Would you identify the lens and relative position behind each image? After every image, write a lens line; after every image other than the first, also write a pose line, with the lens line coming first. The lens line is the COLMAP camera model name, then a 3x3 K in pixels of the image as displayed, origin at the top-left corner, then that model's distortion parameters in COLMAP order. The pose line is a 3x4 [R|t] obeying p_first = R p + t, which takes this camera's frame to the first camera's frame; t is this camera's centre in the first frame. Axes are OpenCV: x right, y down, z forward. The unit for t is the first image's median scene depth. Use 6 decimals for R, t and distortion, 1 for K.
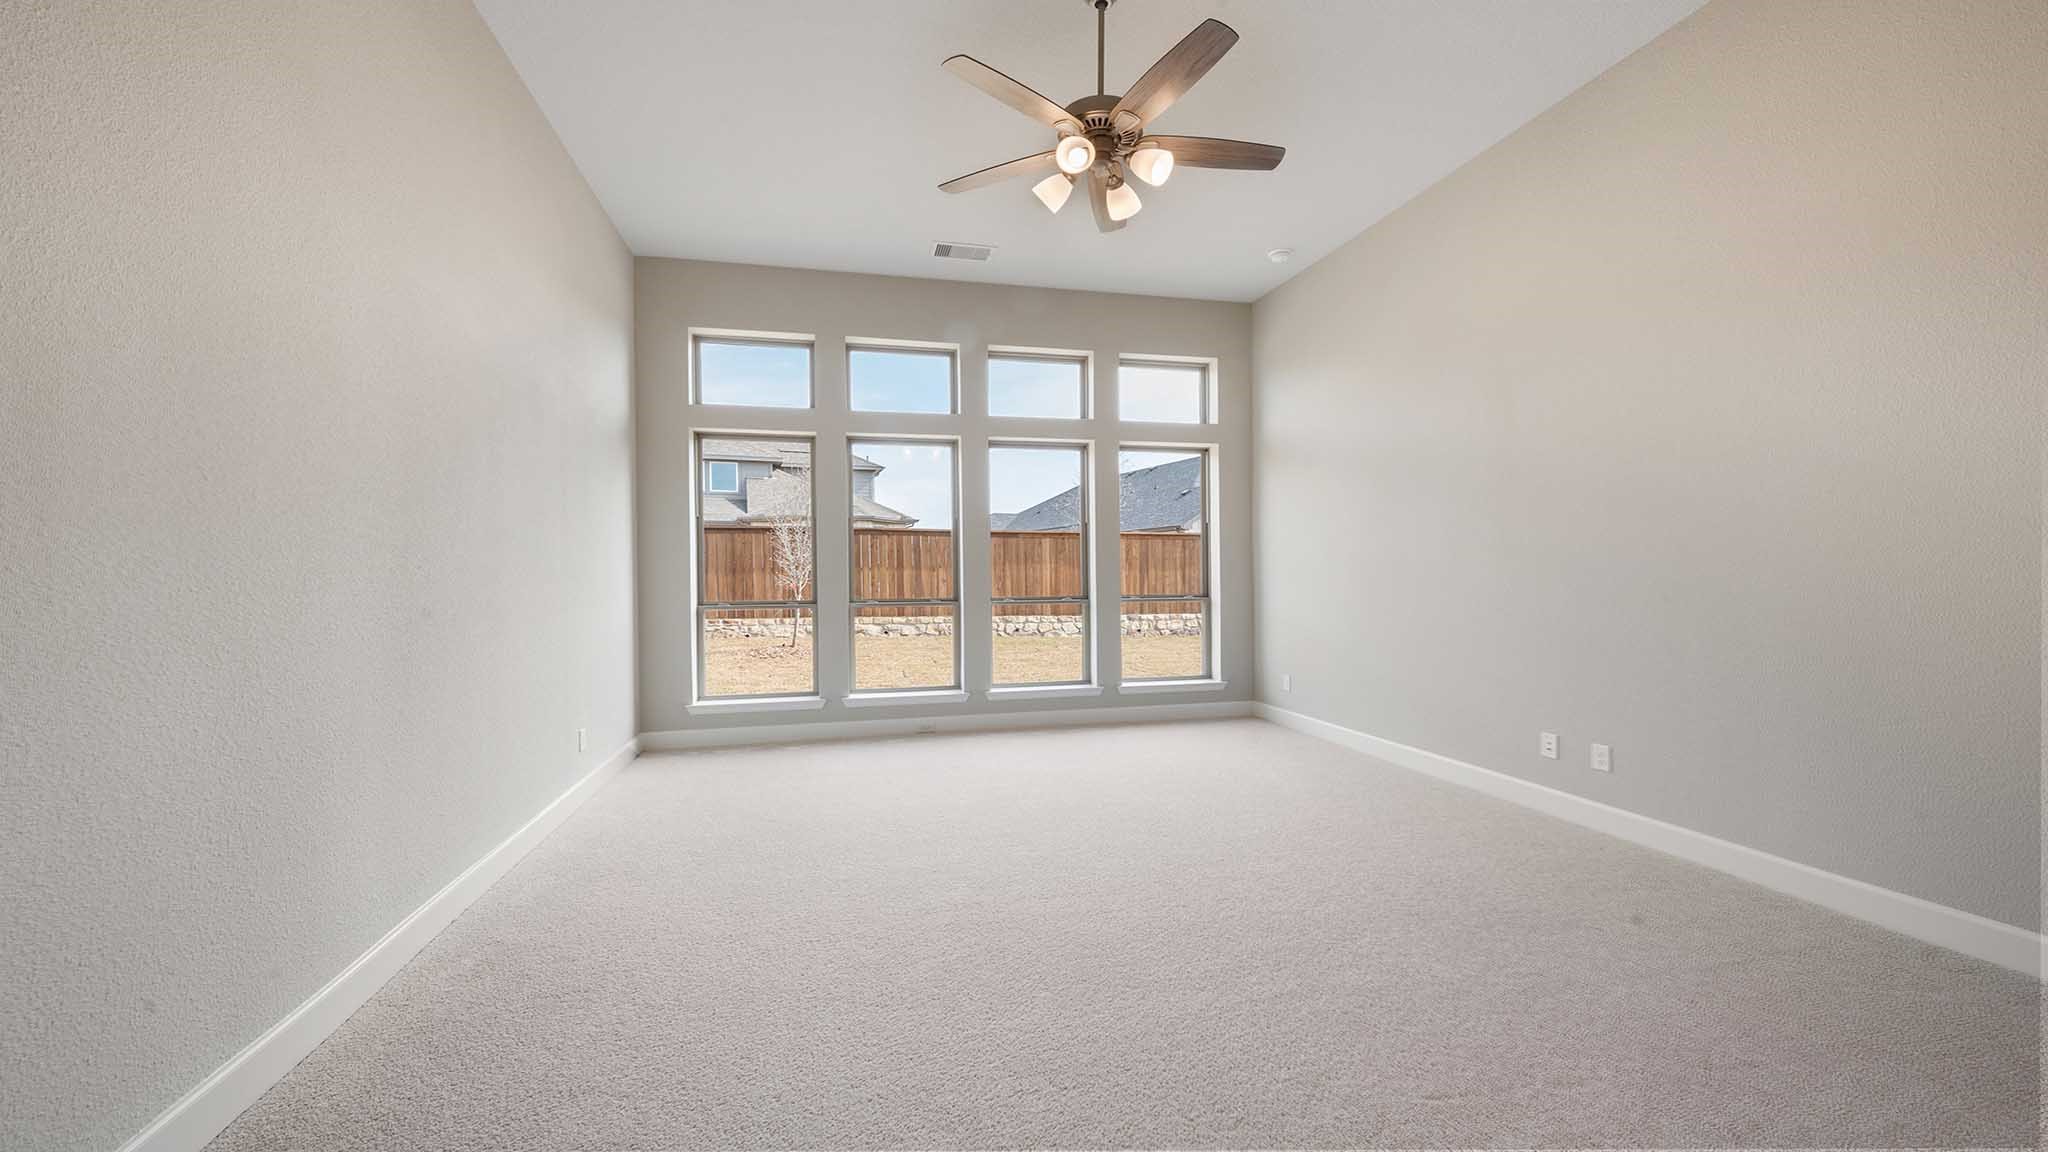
lens RADIAL K [[807.5, 0, 1024.6], [0, 807.5, 580.0], [0, 0, 1]] dist [0.009493, -0.000572]
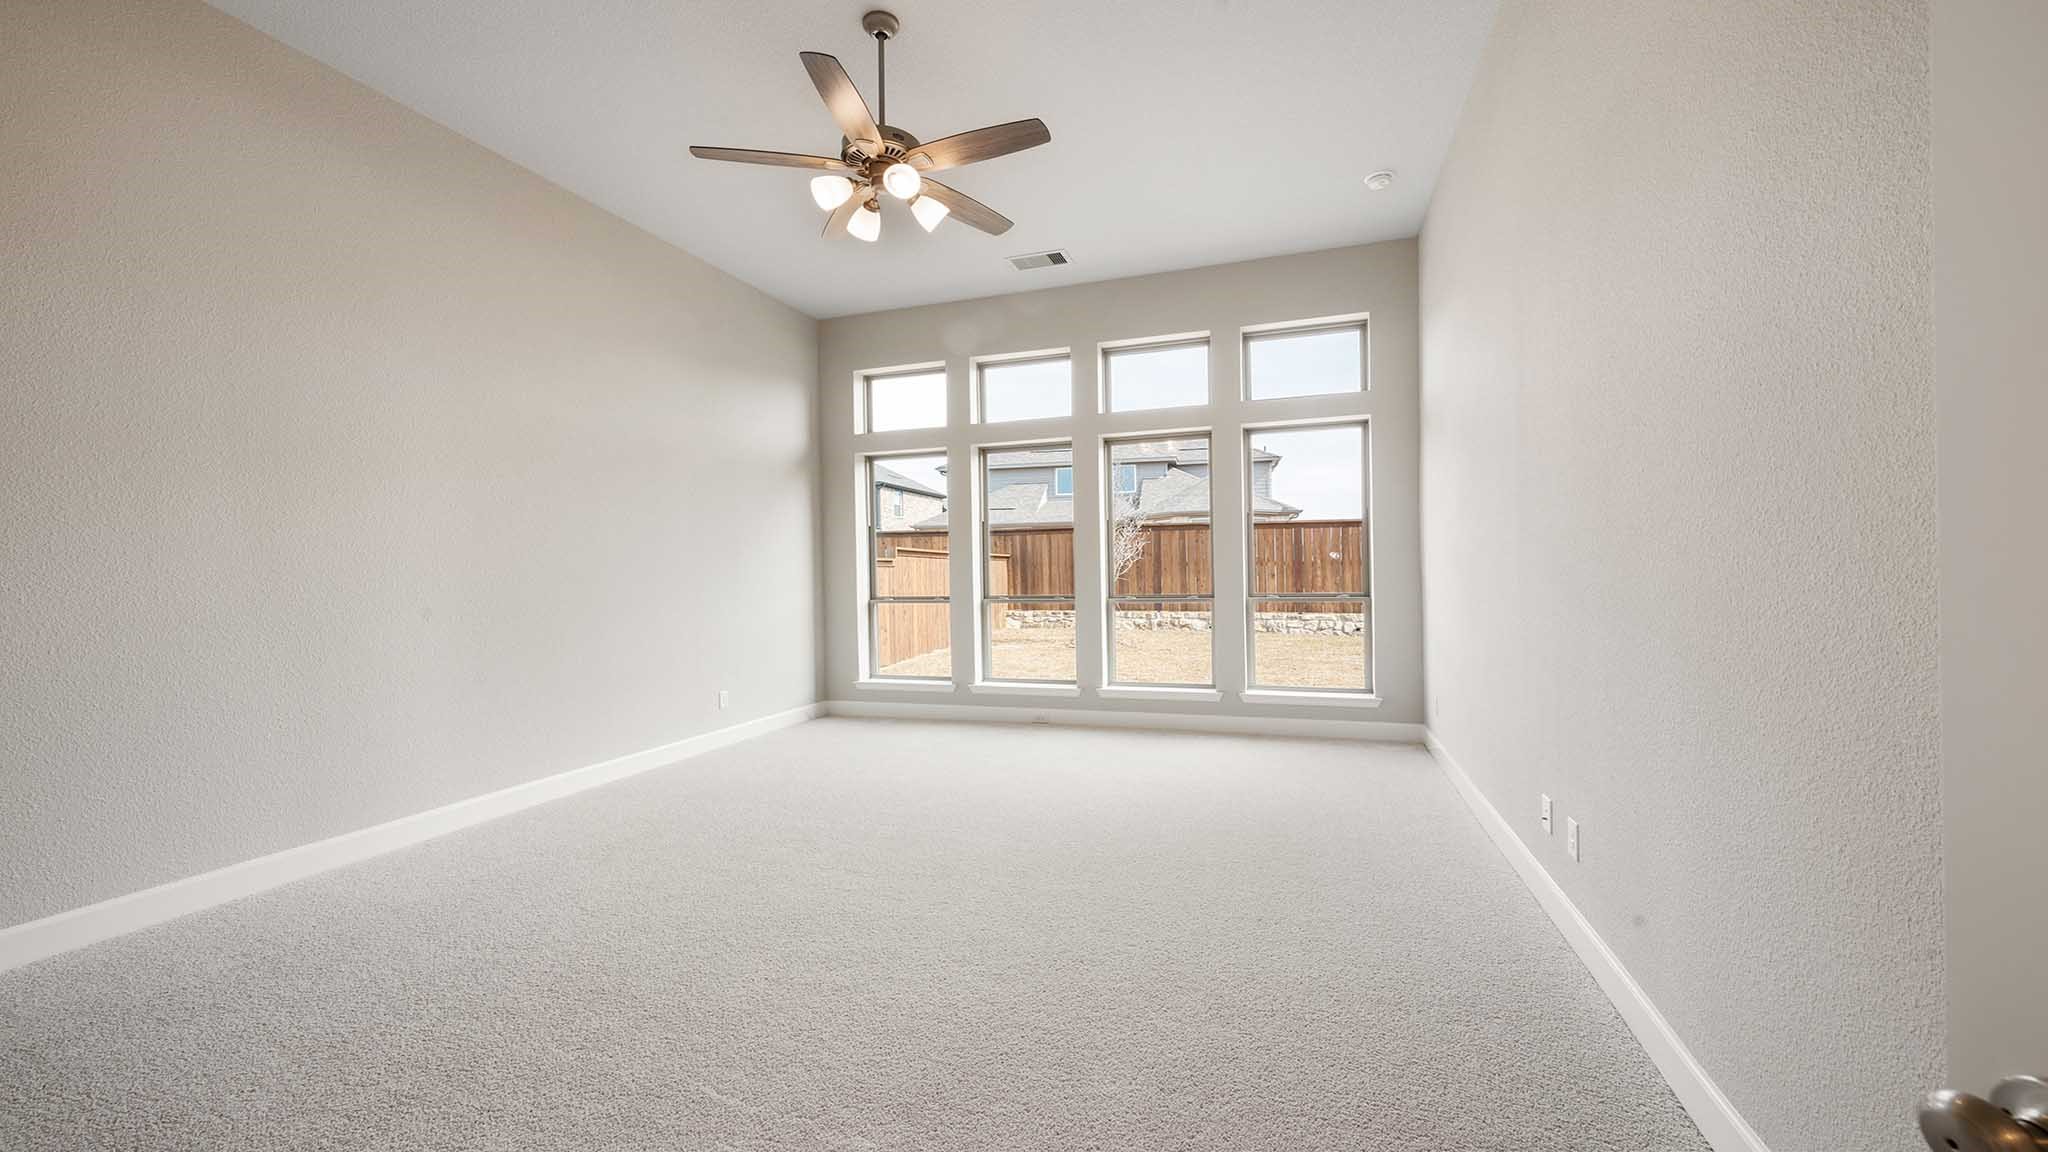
lens RADIAL K [[807.5, 0, 1019.4], [0, 807.5, 583.5], [0, 0, 1]] dist [0.009493, -0.000572]
pose [[0.840724, 0.001024, -0.541463, 0.104428], [0.005723, 0.999926, 0.010778, -0.000960], [0.541434, -0.012160, 0.840655, 0.025435]]
